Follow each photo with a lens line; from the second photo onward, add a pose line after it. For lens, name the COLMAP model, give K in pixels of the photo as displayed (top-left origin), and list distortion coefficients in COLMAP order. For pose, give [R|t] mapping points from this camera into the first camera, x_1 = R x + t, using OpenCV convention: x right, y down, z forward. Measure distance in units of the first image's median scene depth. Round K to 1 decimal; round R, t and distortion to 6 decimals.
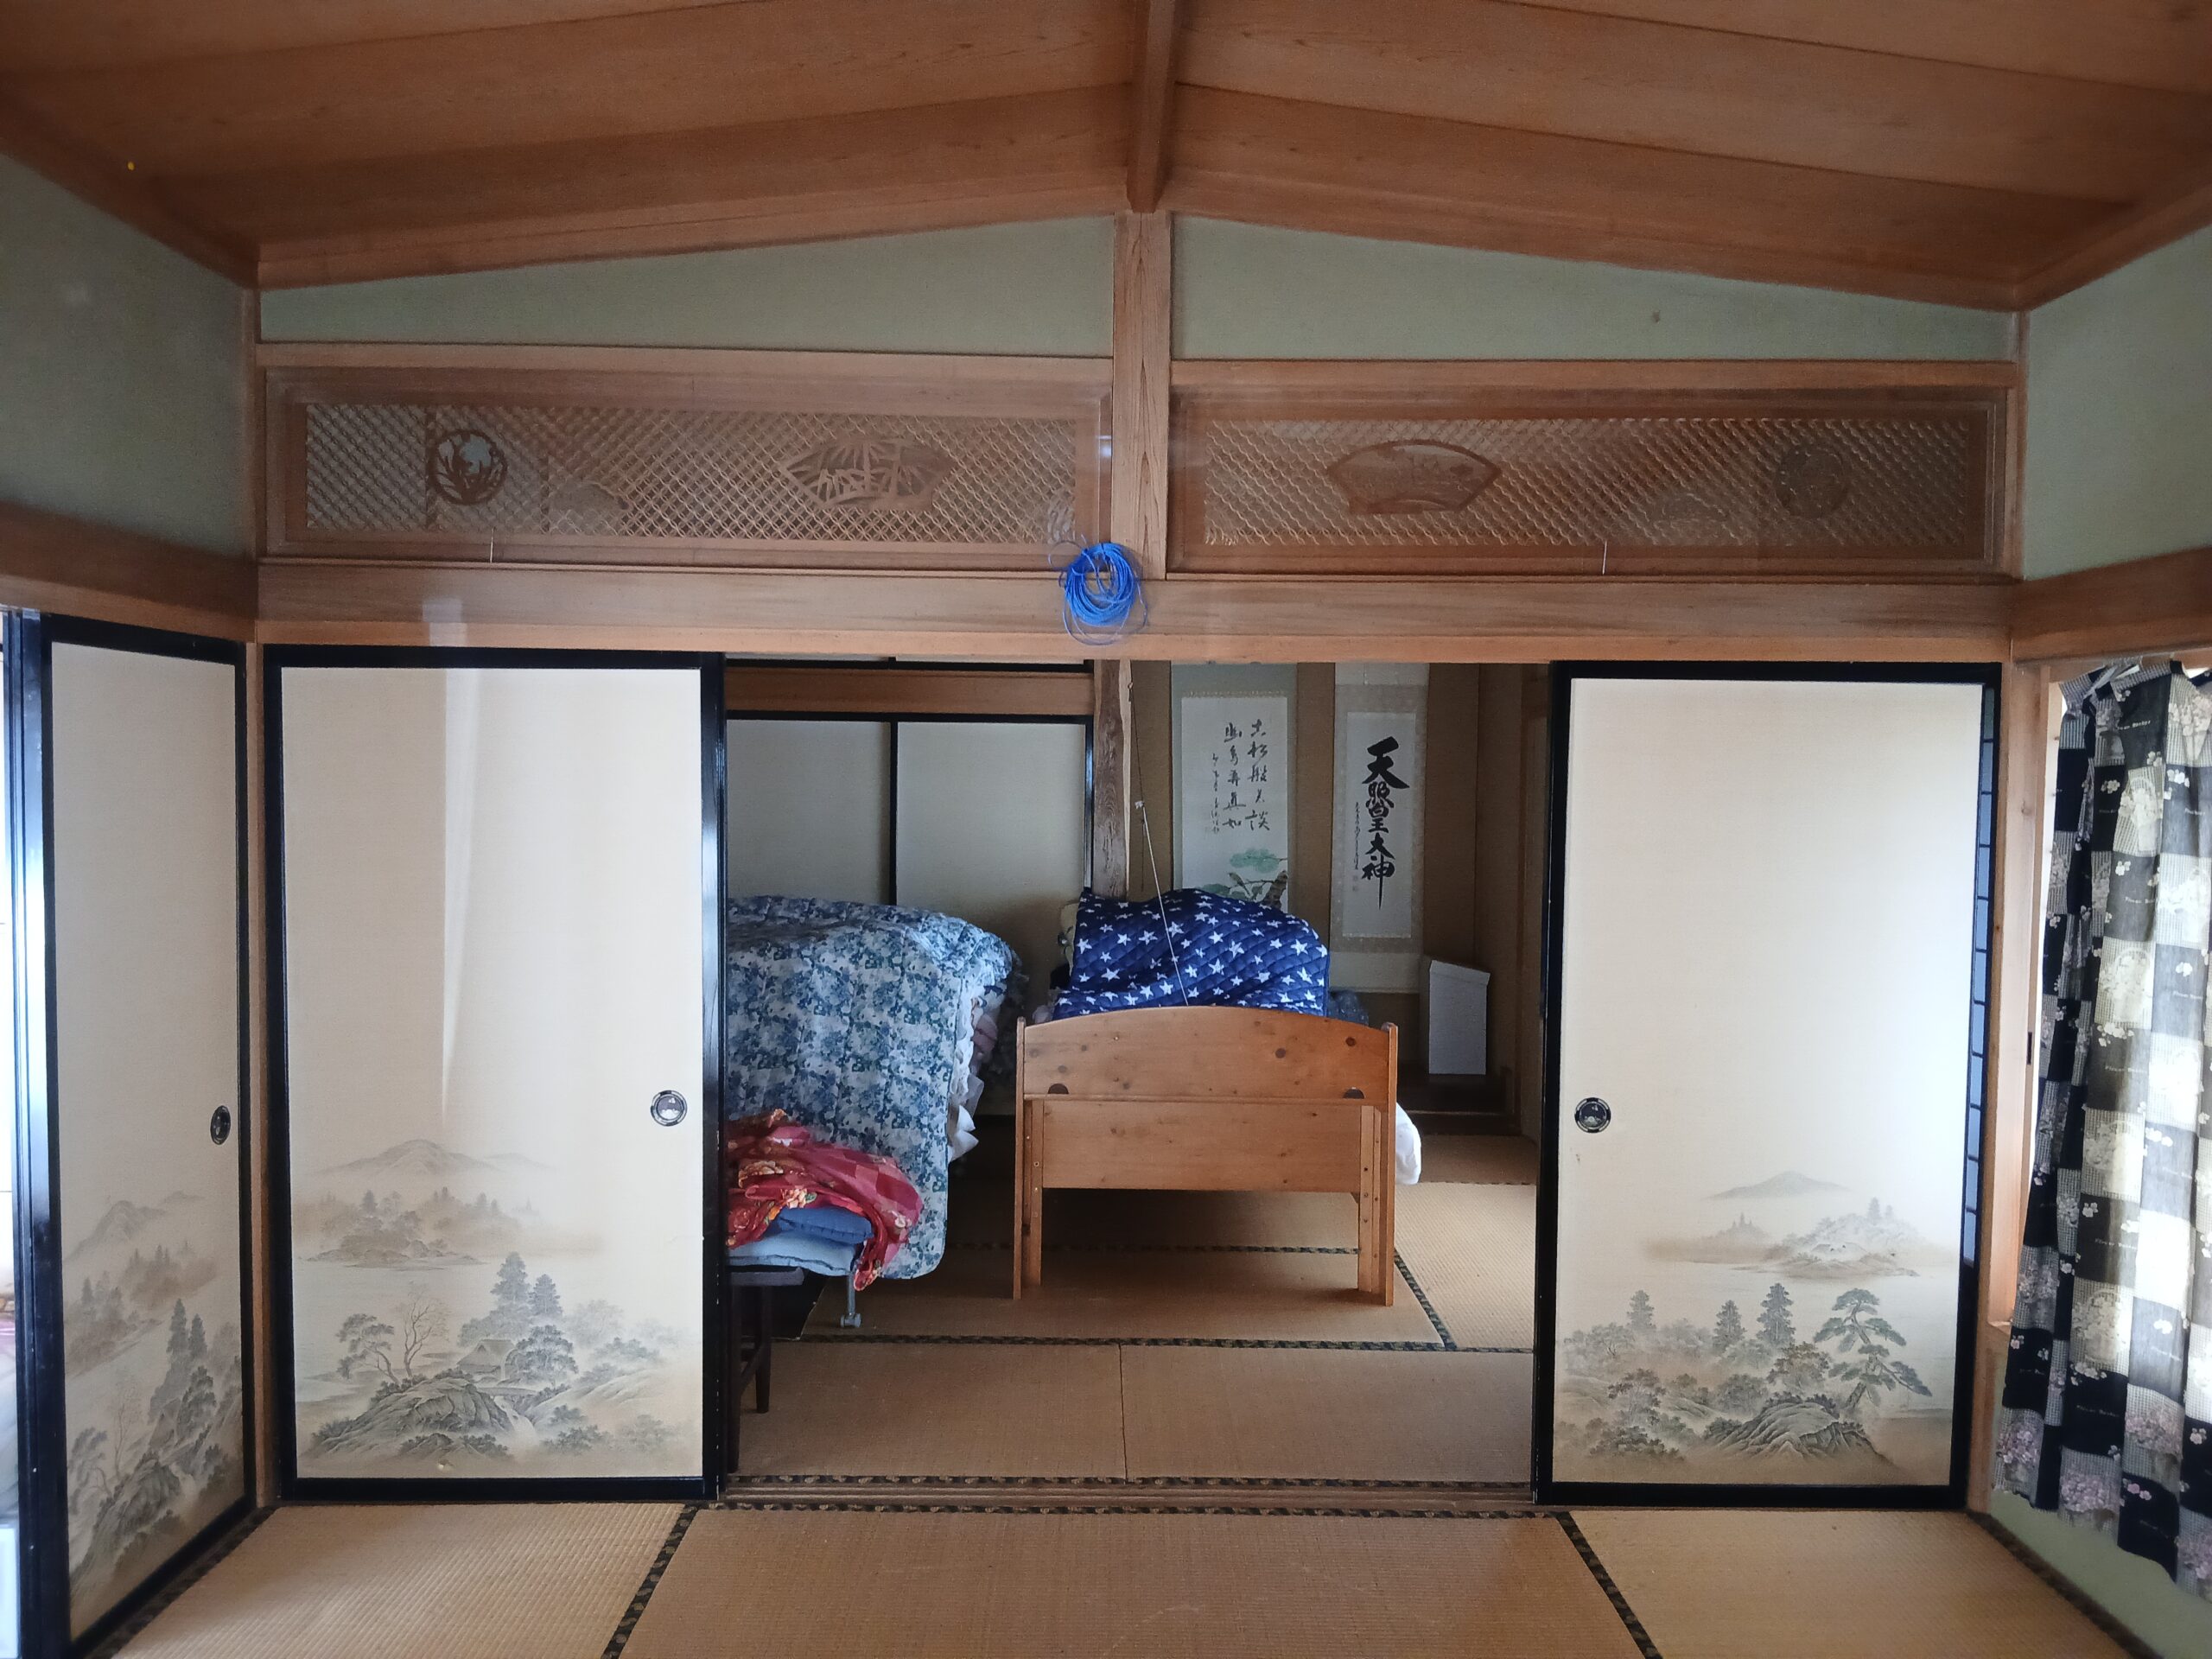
lens RADIAL K [[1668.5, 0, 1113.1], [0, 1668.5, 825.9], [0, 0, 1]] dist [0.113443, -0.204152]
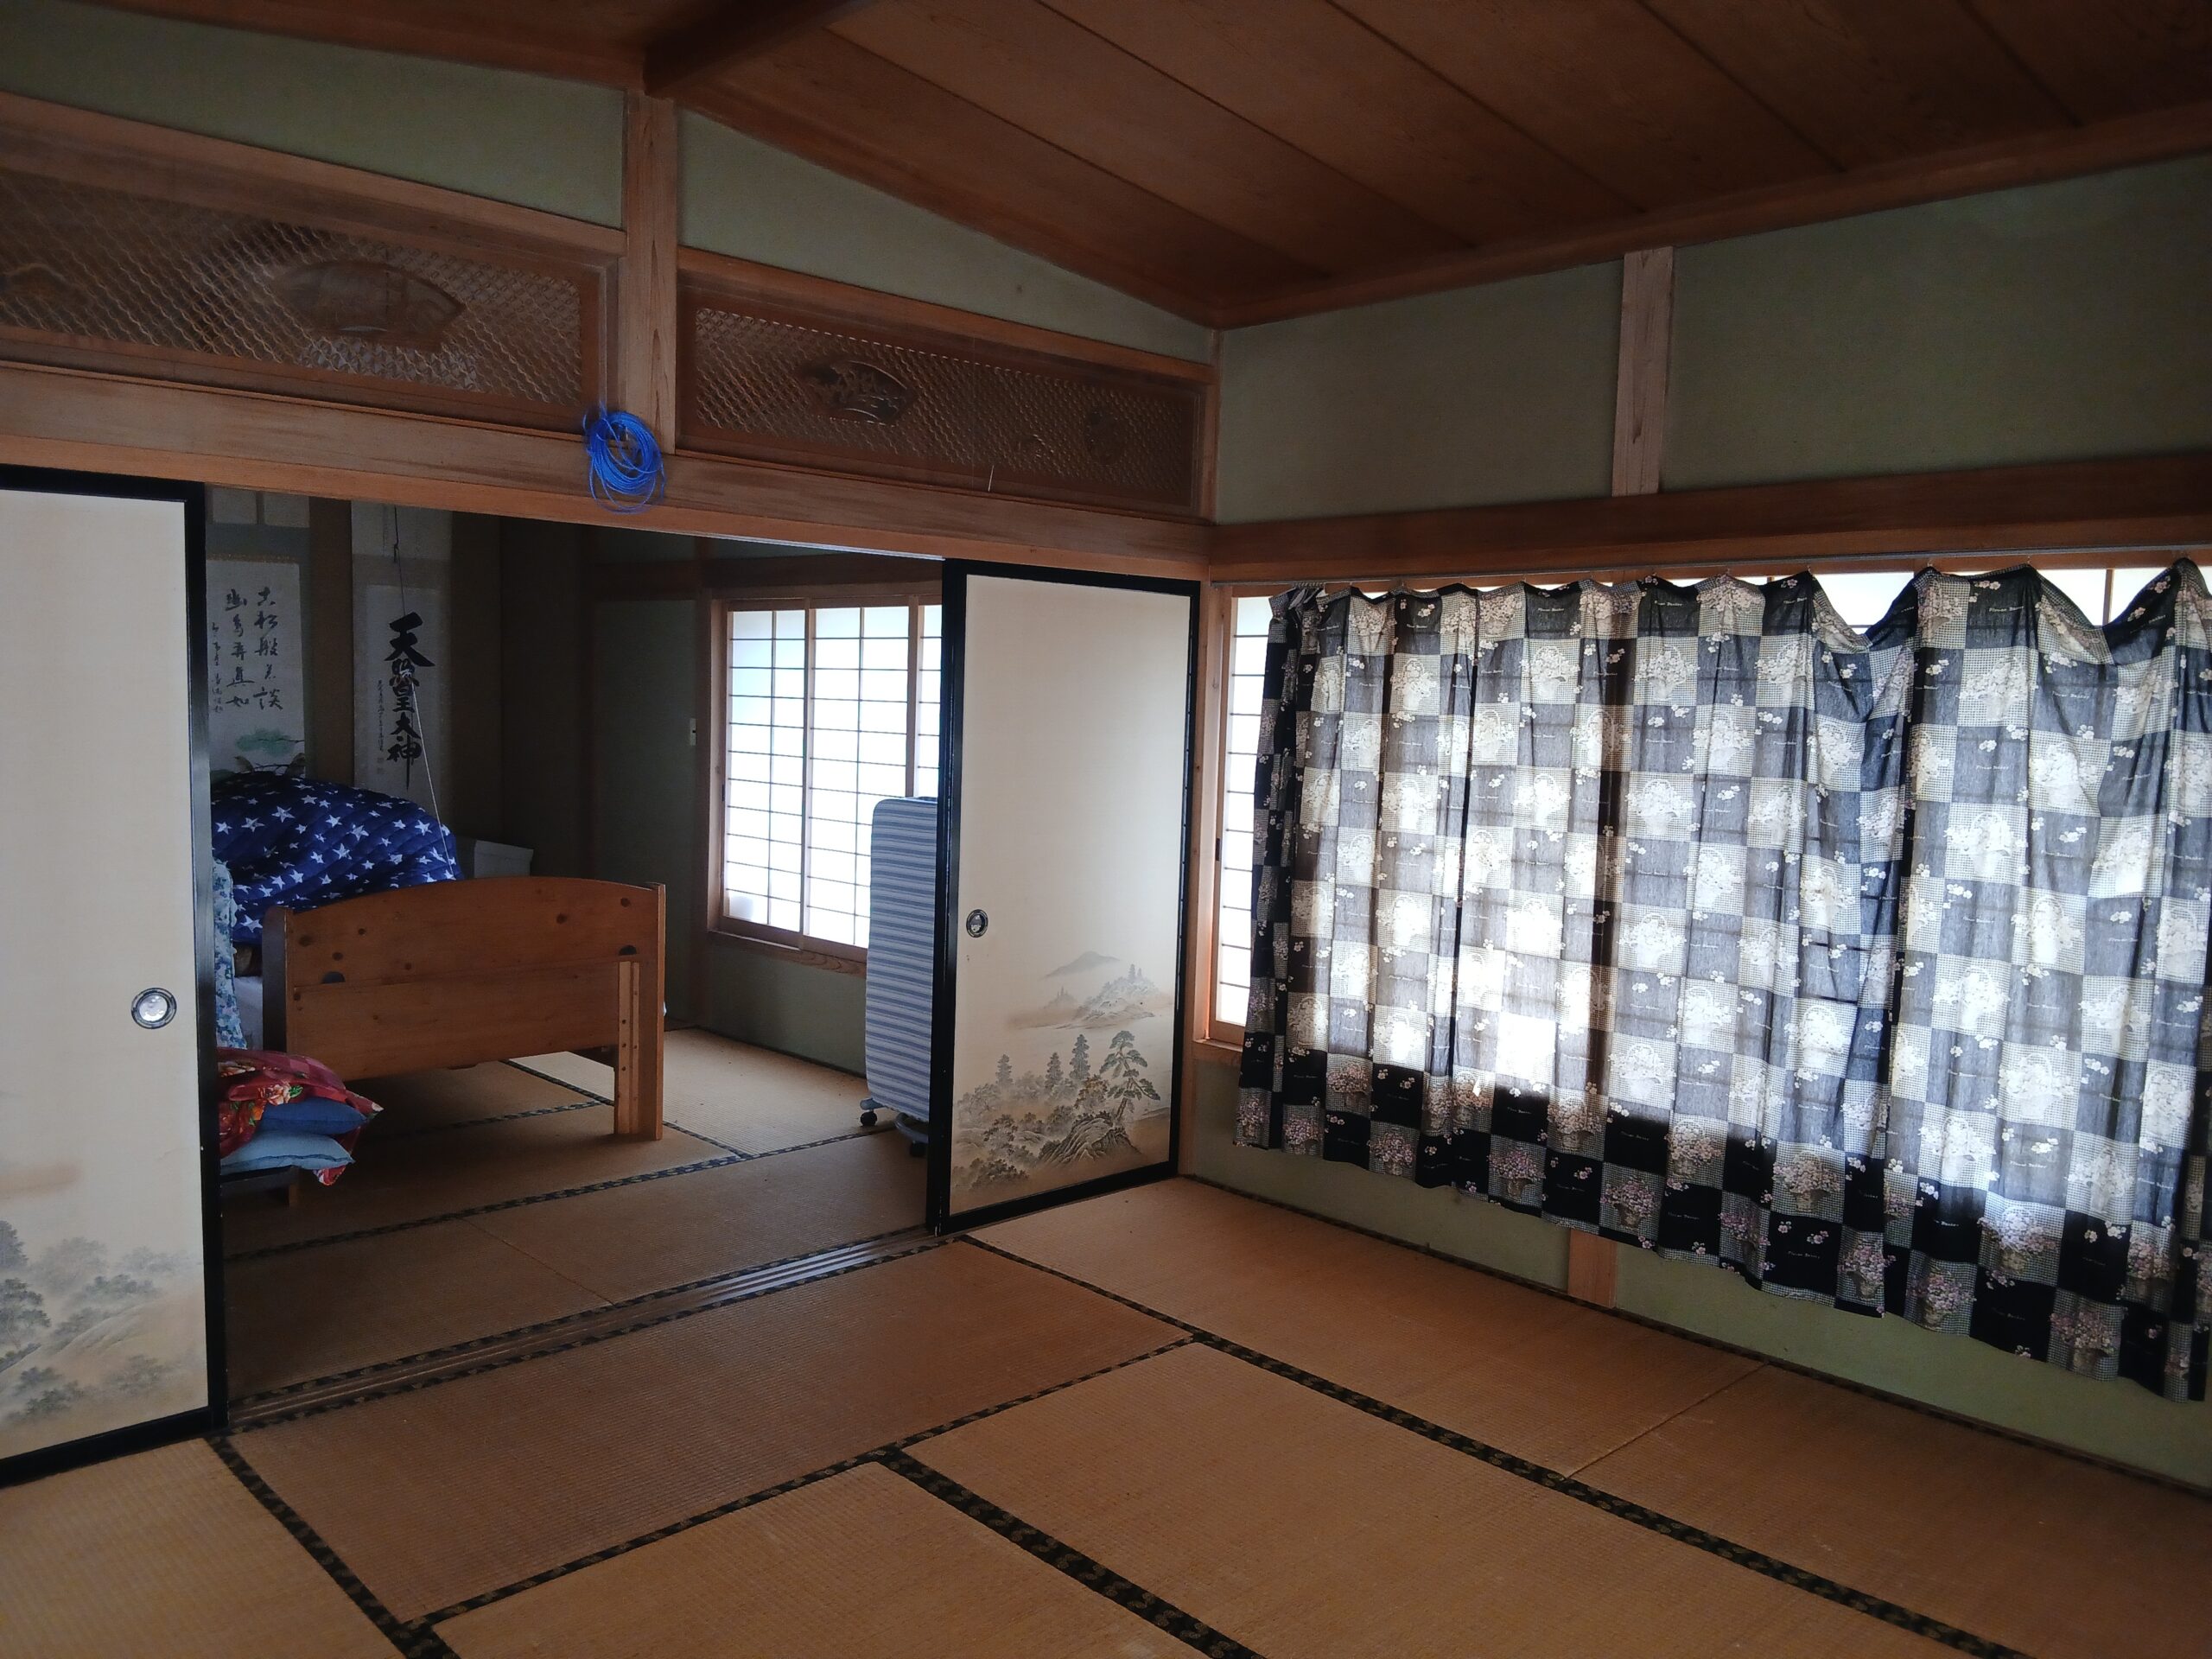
lens RADIAL K [[1668.5, 0, 1113.1], [0, 1668.5, 825.9], [0, 0, 1]] dist [0.113443, -0.204152]
pose [[0.718861, -0.045911, 0.693636, -0.507129], [0.002521, 0.997982, 0.063443, 0.019208], [-0.695149, -0.043858, 0.717526, 0.031902]]
